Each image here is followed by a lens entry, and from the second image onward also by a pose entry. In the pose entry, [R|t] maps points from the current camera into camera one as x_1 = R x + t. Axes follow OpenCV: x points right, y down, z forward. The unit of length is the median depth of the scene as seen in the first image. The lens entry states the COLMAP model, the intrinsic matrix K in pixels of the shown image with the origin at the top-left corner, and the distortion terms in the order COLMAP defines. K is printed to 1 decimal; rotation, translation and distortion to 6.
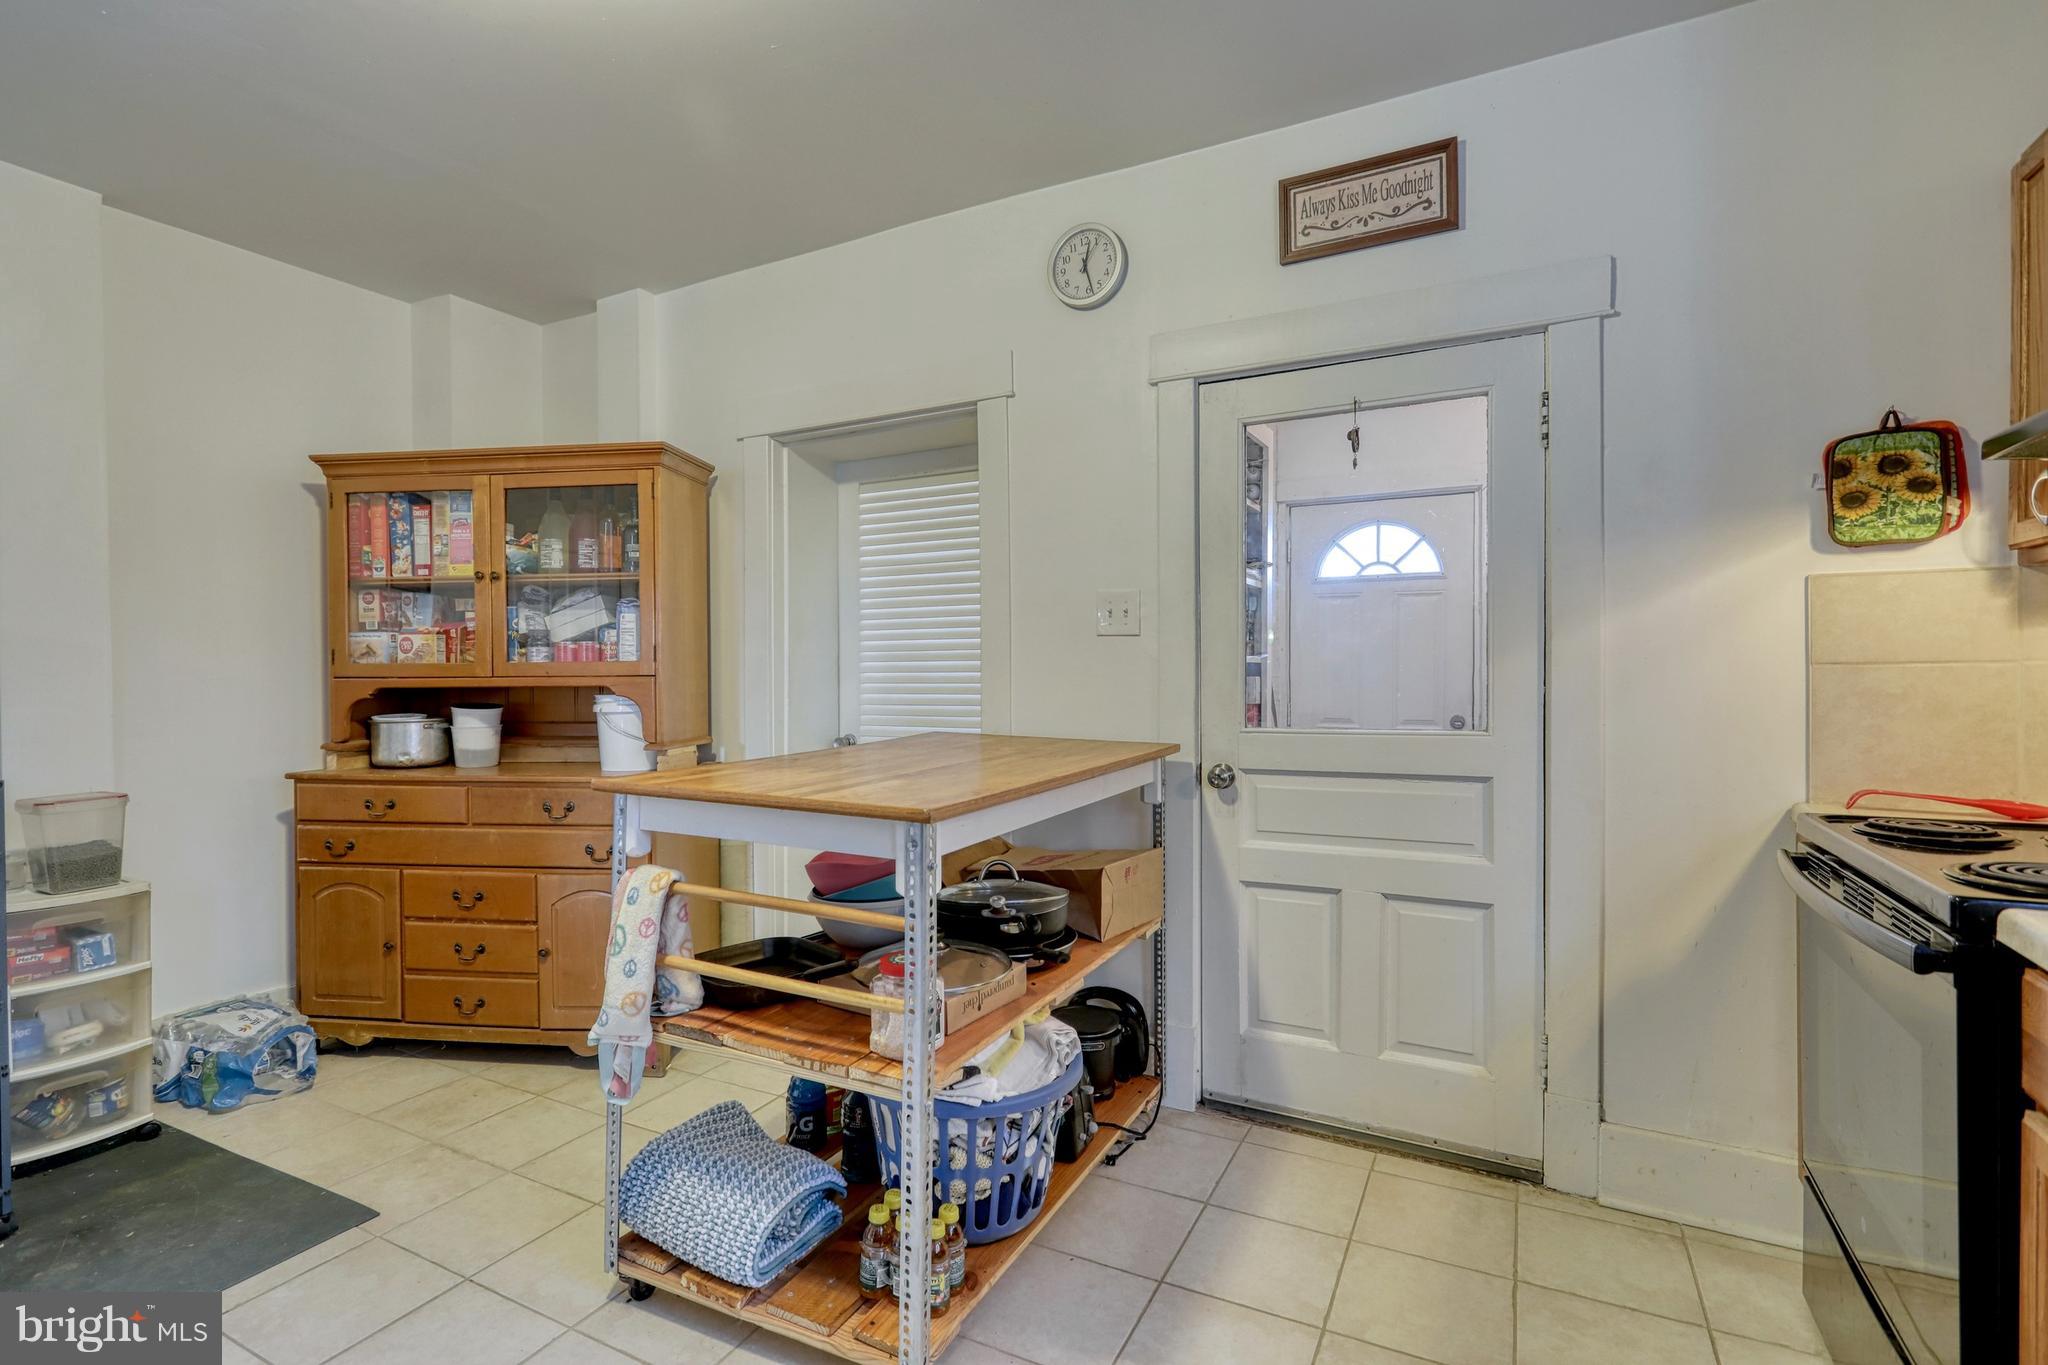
lens RADIAL K [[982.4, 0, 1012.3], [0, 982.4, 683.1], [0, 0, 1]] dist [-0.001220, 0.000086]
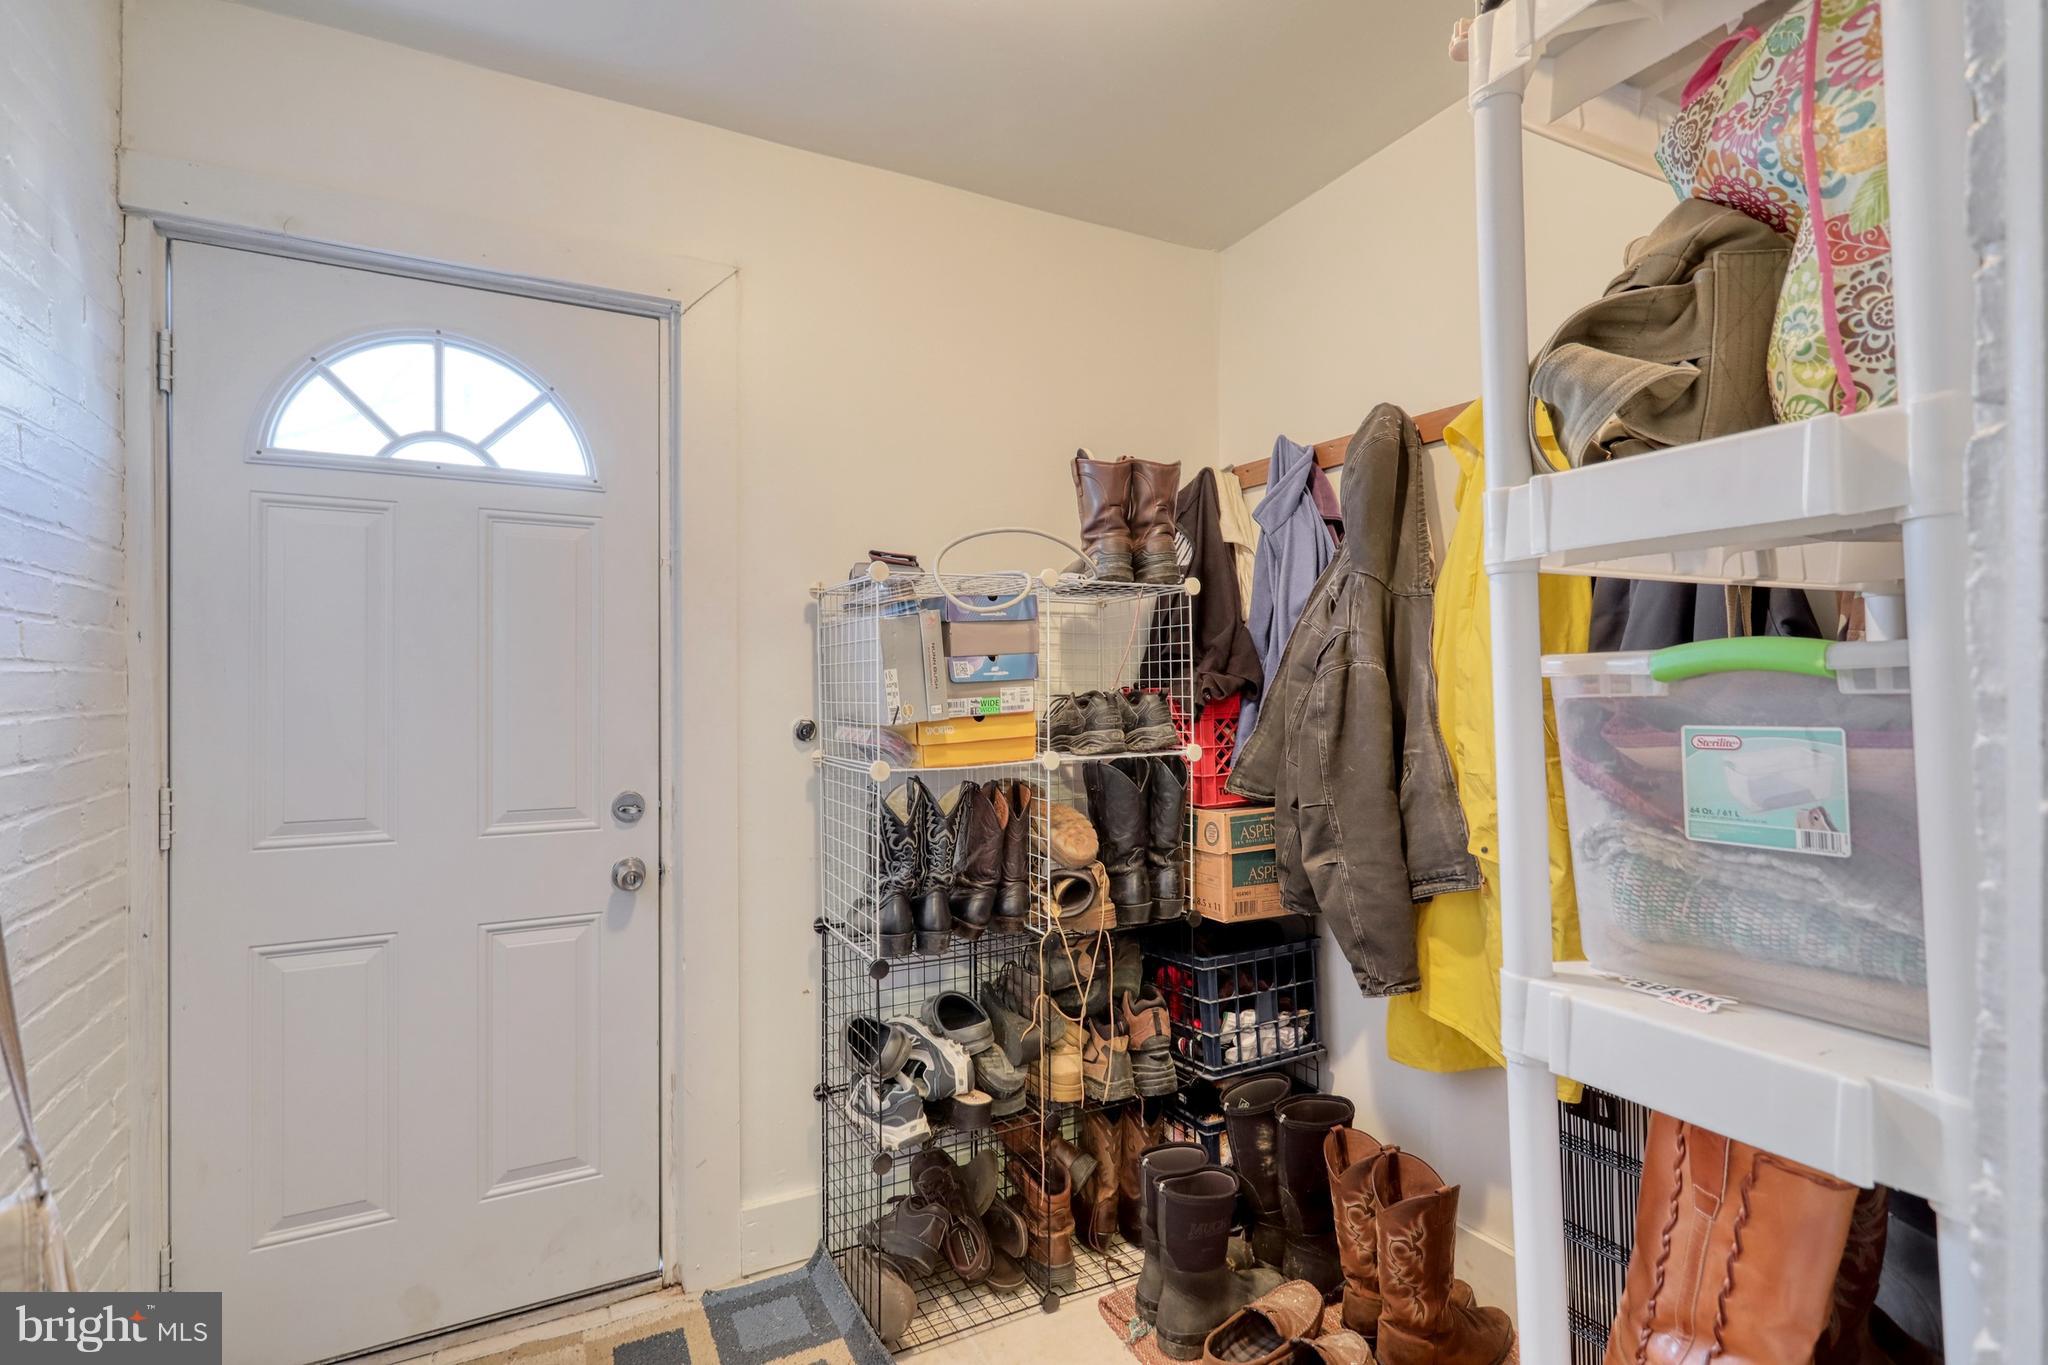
lens RADIAL K [[982.4, 0, 1018.0], [0, 982.4, 675.5], [0, 0, 1]] dist [-0.001220, 0.000086]
pose [[0.566506, 0.010690, 0.823989, 0.171267], [0.012203, 0.999697, -0.021359, -0.009363], [-0.823968, 0.022155, 0.566204, 0.566993]]
